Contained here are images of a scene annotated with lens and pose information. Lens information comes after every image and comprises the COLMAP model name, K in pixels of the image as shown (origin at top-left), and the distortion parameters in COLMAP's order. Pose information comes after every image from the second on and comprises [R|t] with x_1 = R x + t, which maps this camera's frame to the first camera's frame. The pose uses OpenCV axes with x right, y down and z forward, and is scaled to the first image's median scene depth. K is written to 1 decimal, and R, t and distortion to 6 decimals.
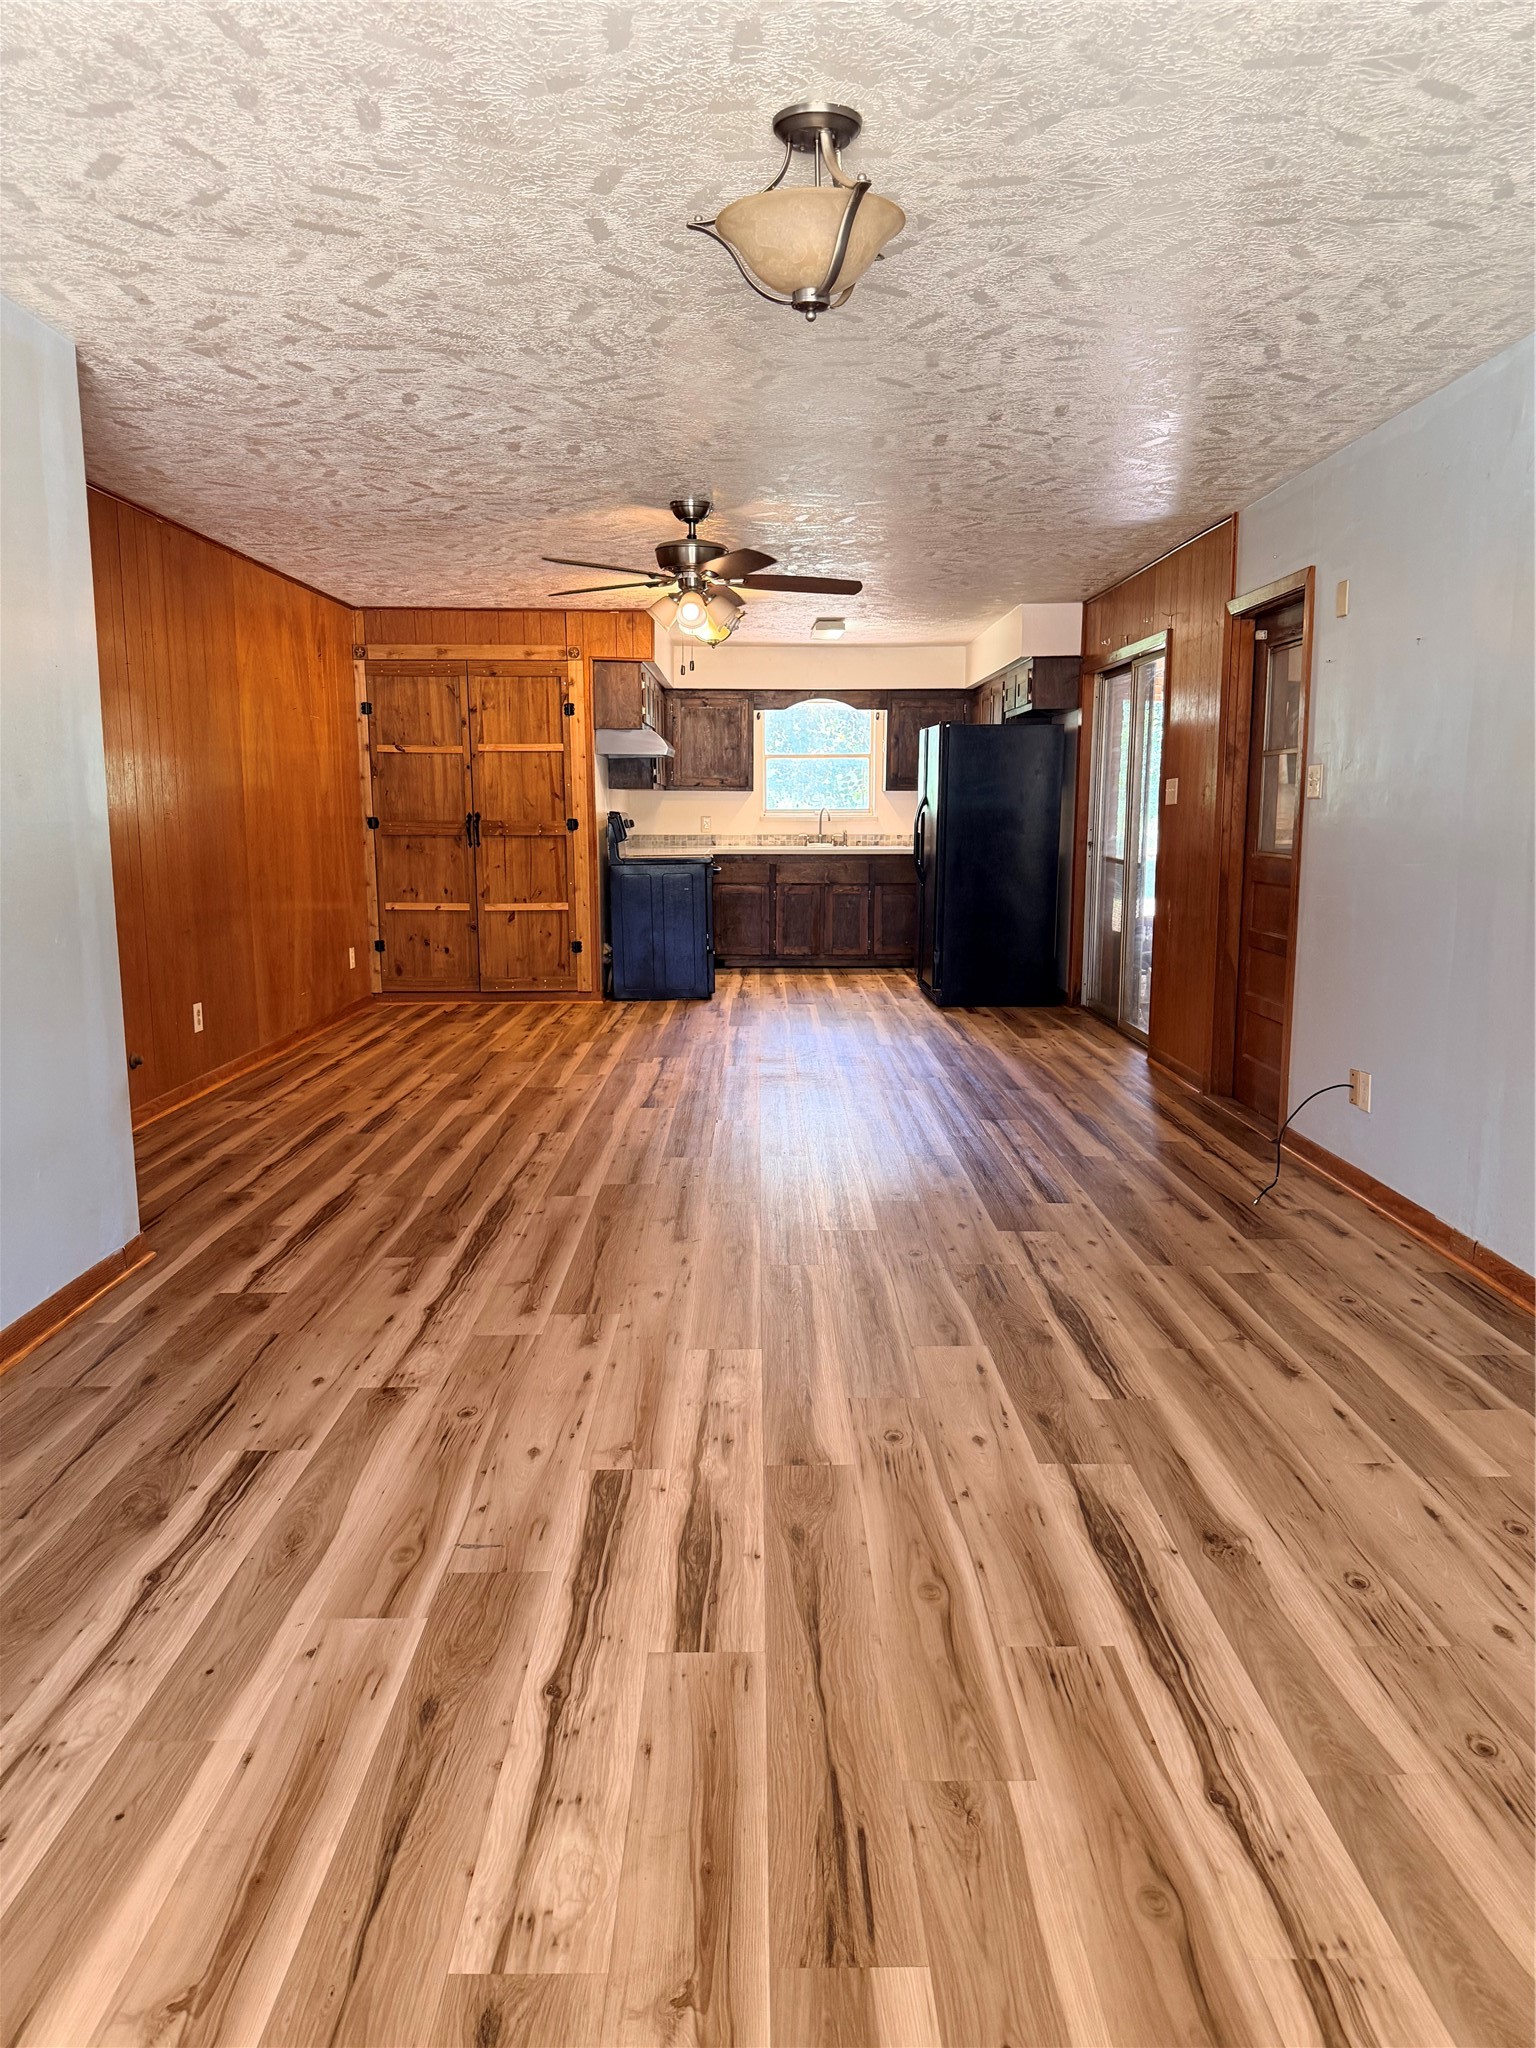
lens RADIAL K [[1453.0, 0, 768.0], [0, 1453.0, 1024.0], [0, 0, 1]] dist [0.137611, -0.000313]
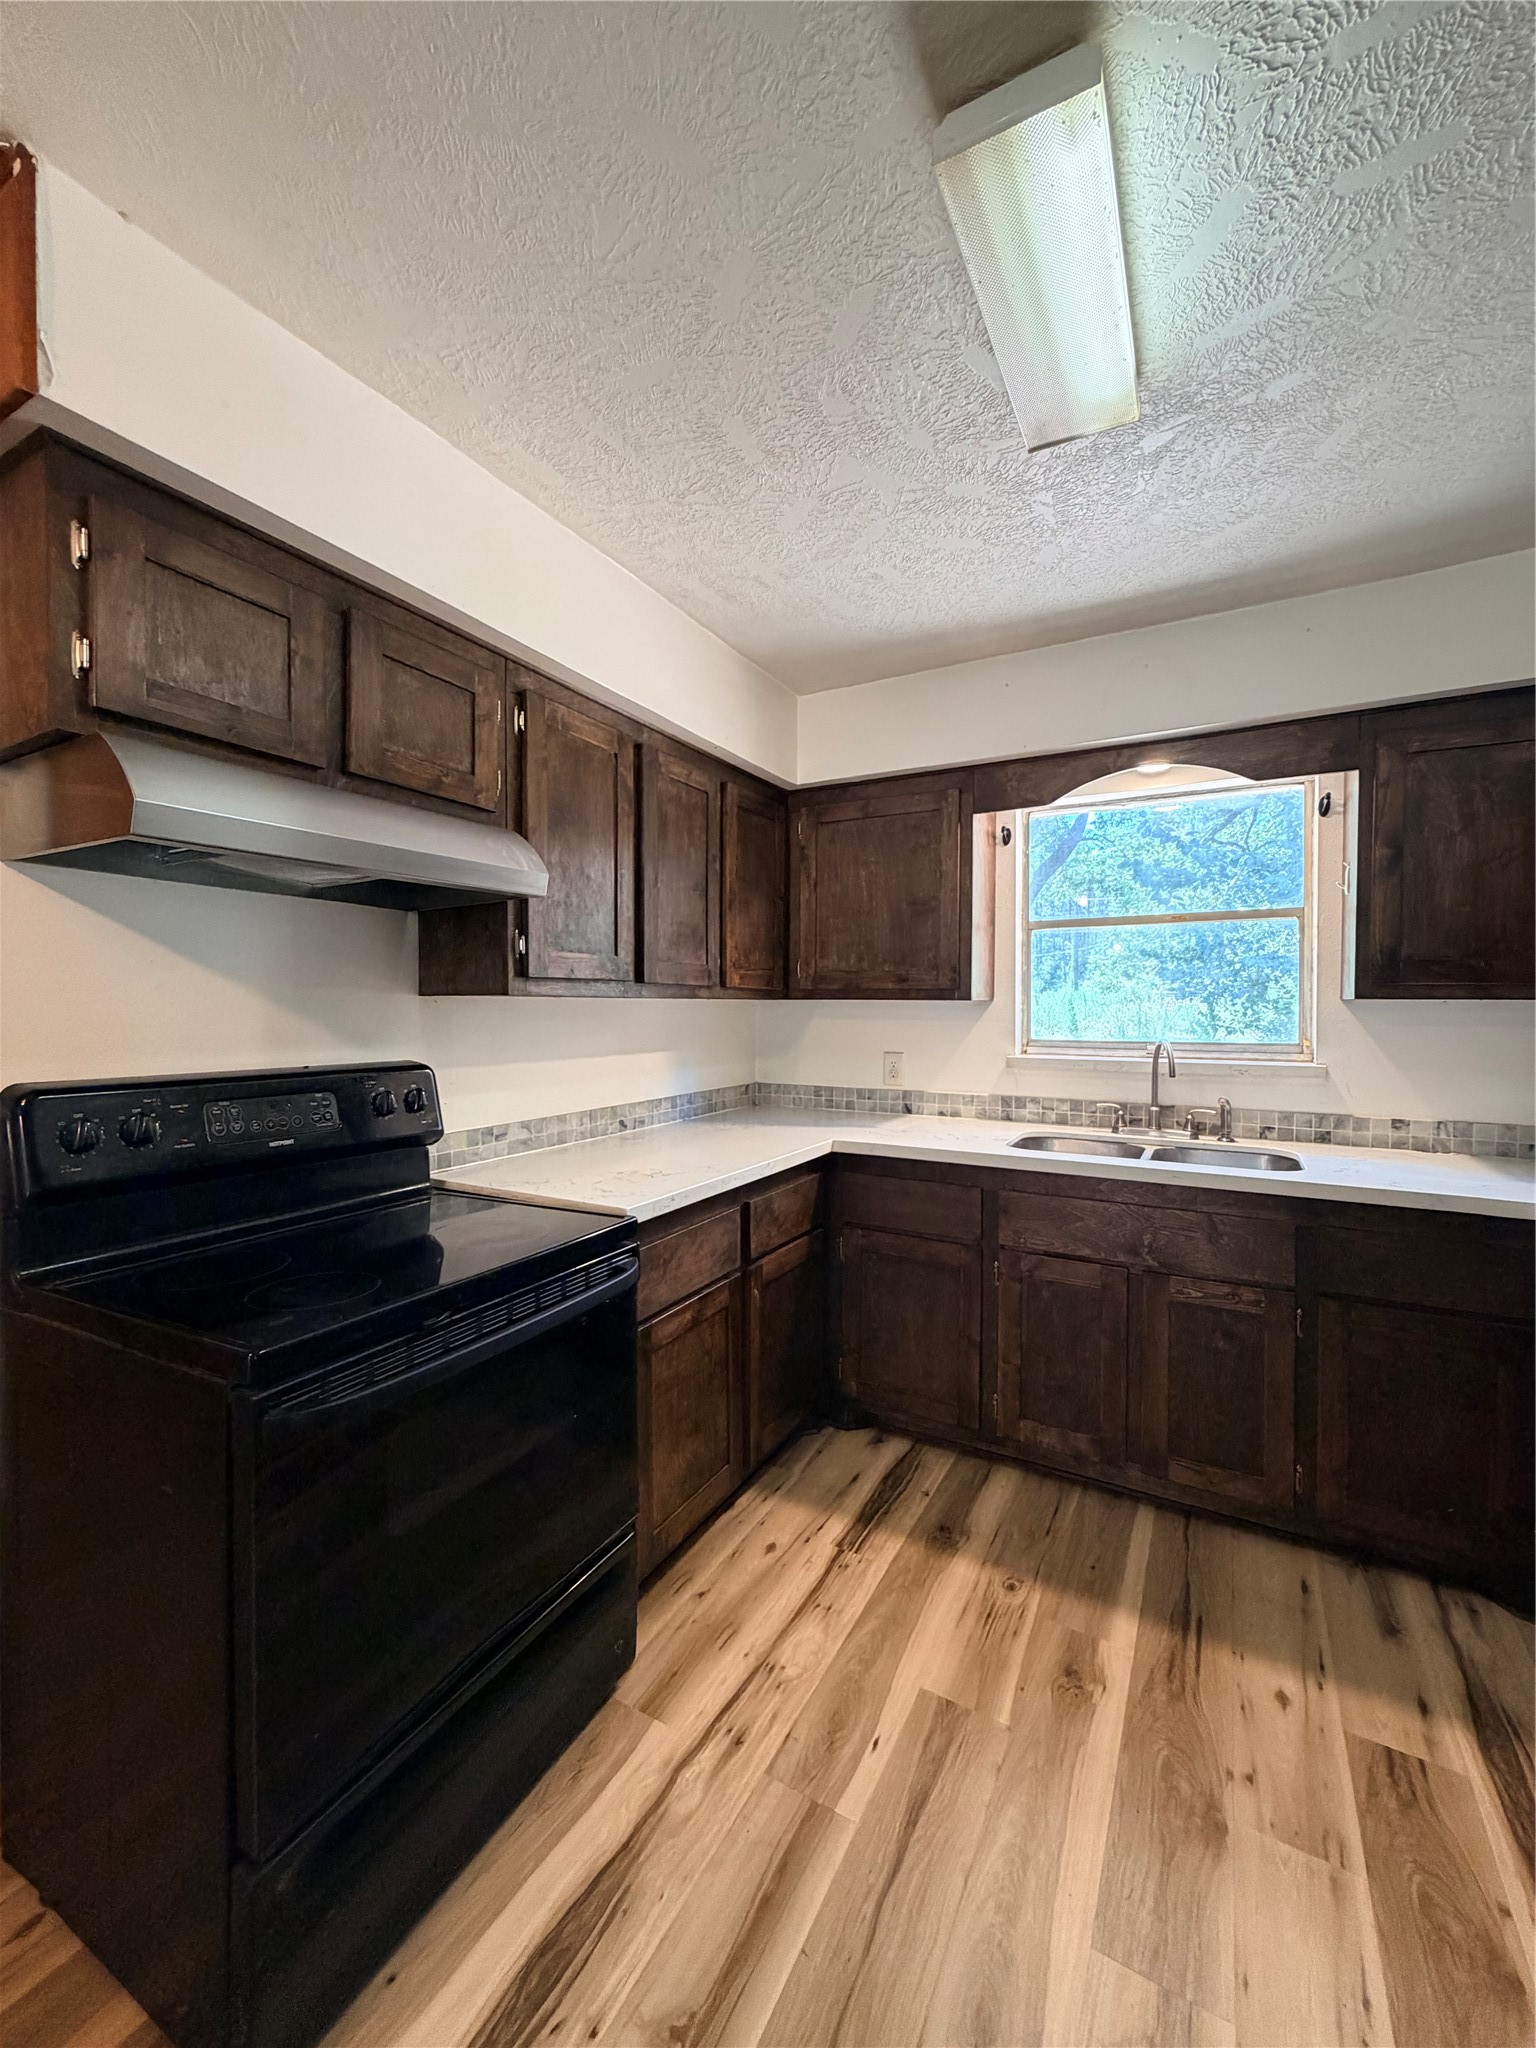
lens RADIAL K [[818.1, 0, 766.9], [0, 818.1, 1017.1], [0, 0, 1]] dist [0.001595, 0.000346]
pose [[0.867194, 0.008552, -0.497897, 0.069661], [-0.076584, 0.990248, -0.116378, -0.150851], [0.492046, 0.139053, 0.859392, 0.943197]]
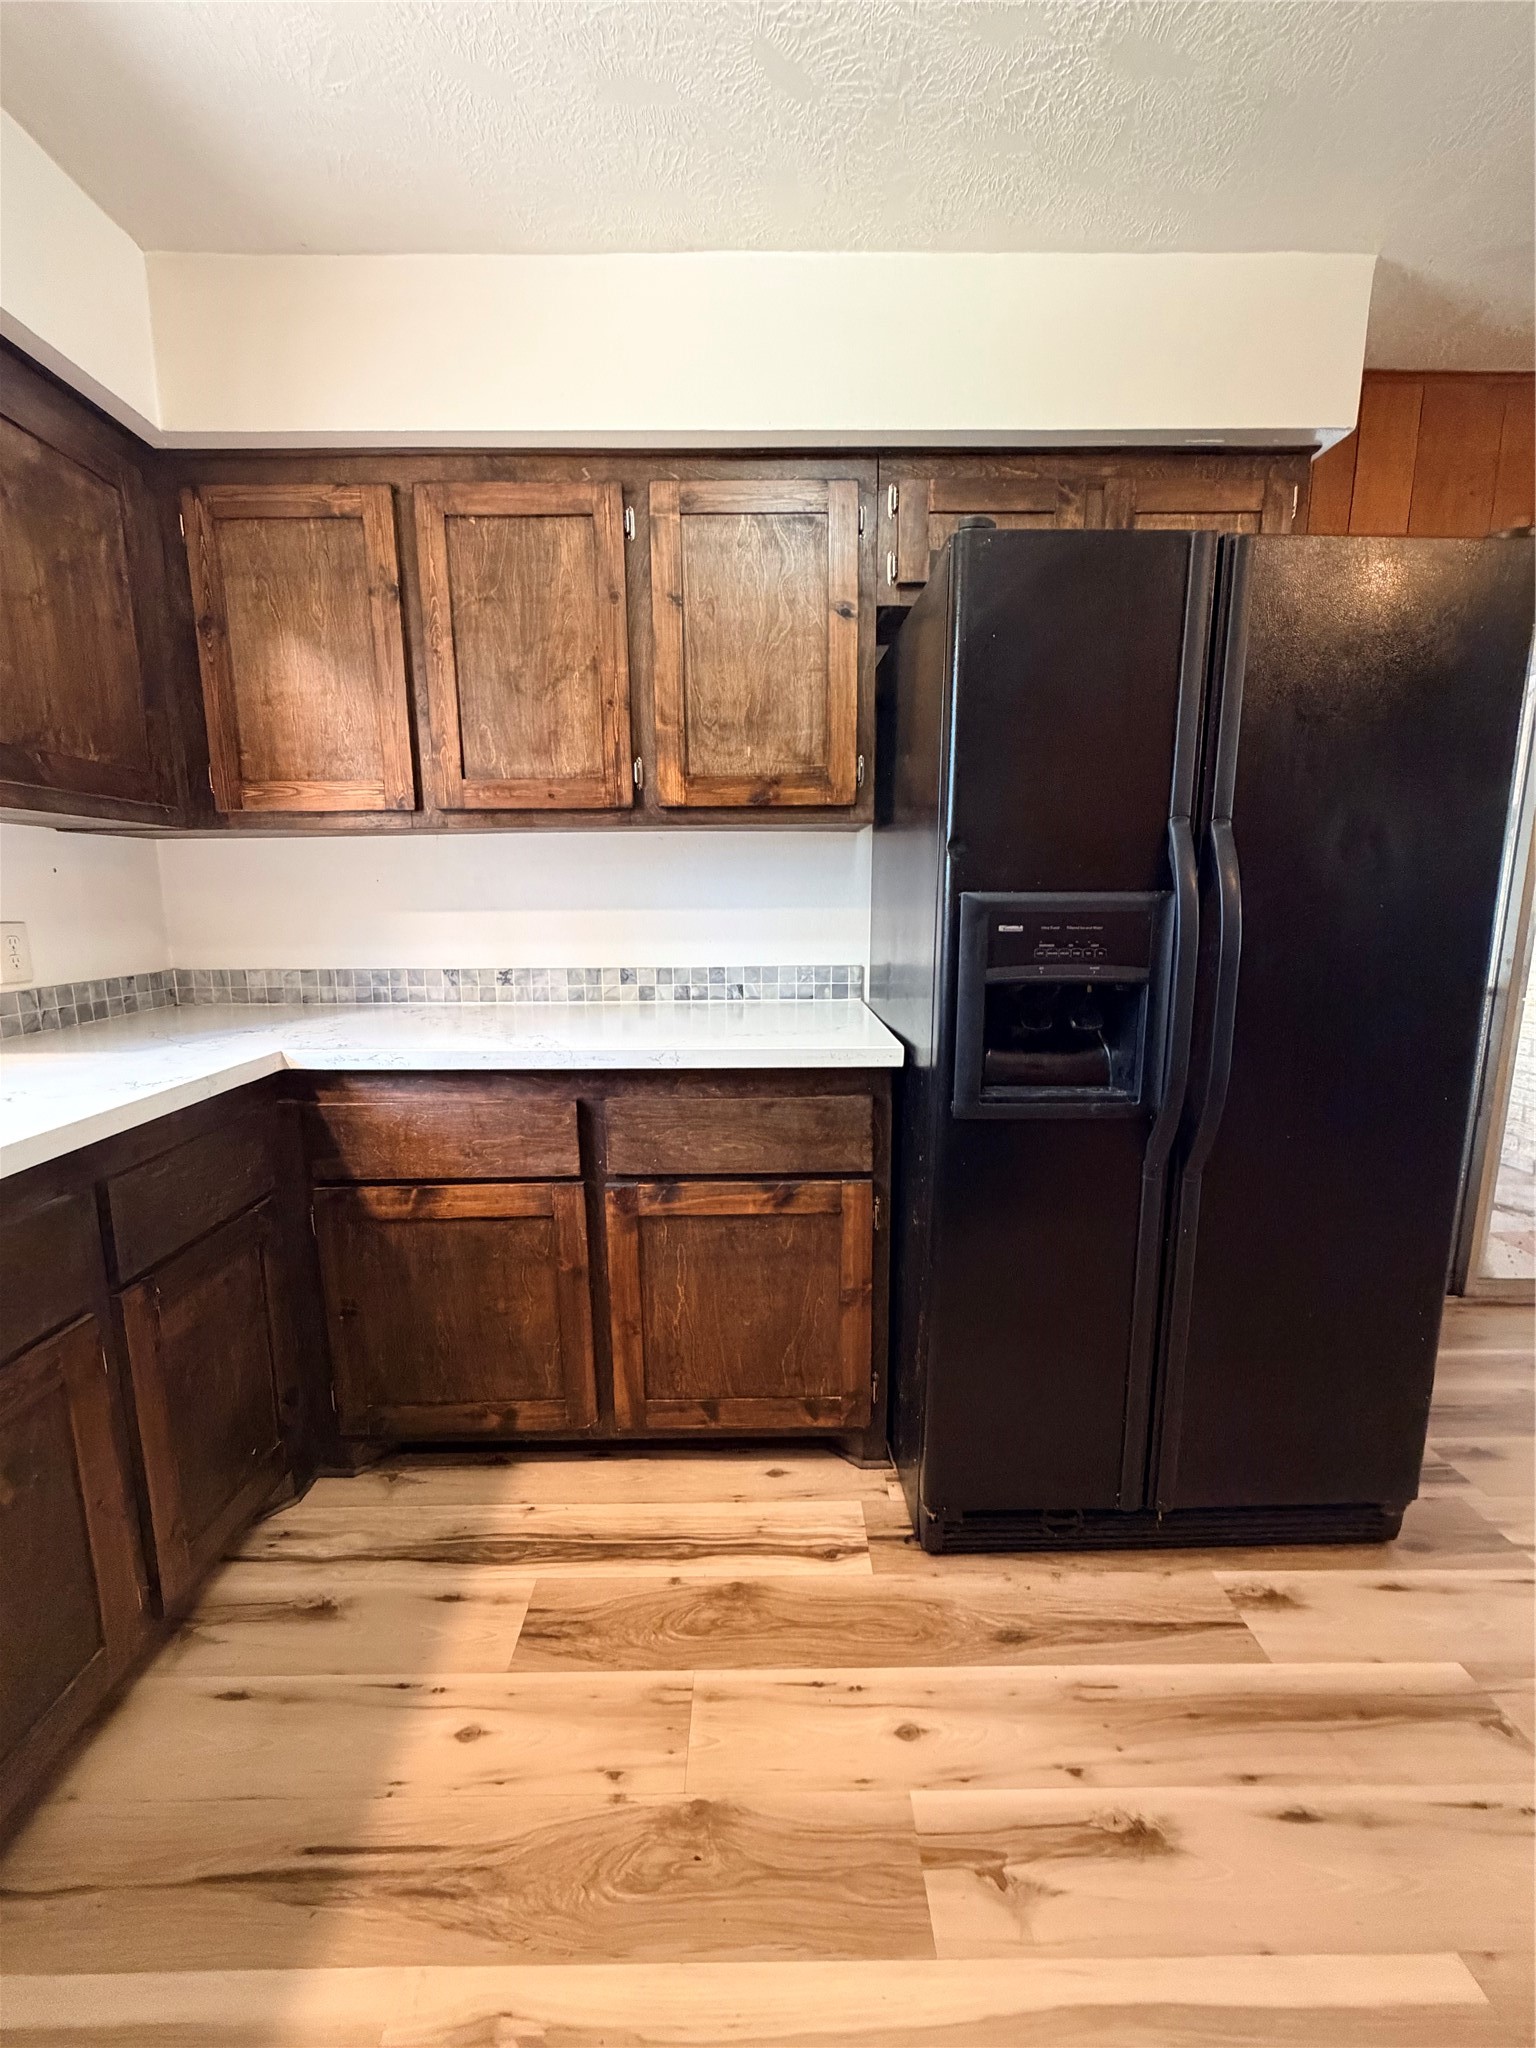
lens RADIAL K [[813.5, 0, 764.8], [0, 813.5, 1019.8], [0, 0, 1]] dist [-0.000864, -0.000110]
pose [[-0.001603, -0.158349, 0.987382, -0.029681], [0.154889, 0.975428, 0.156684, -0.160752], [-0.987931, 0.153186, 0.022963, 1.096743]]
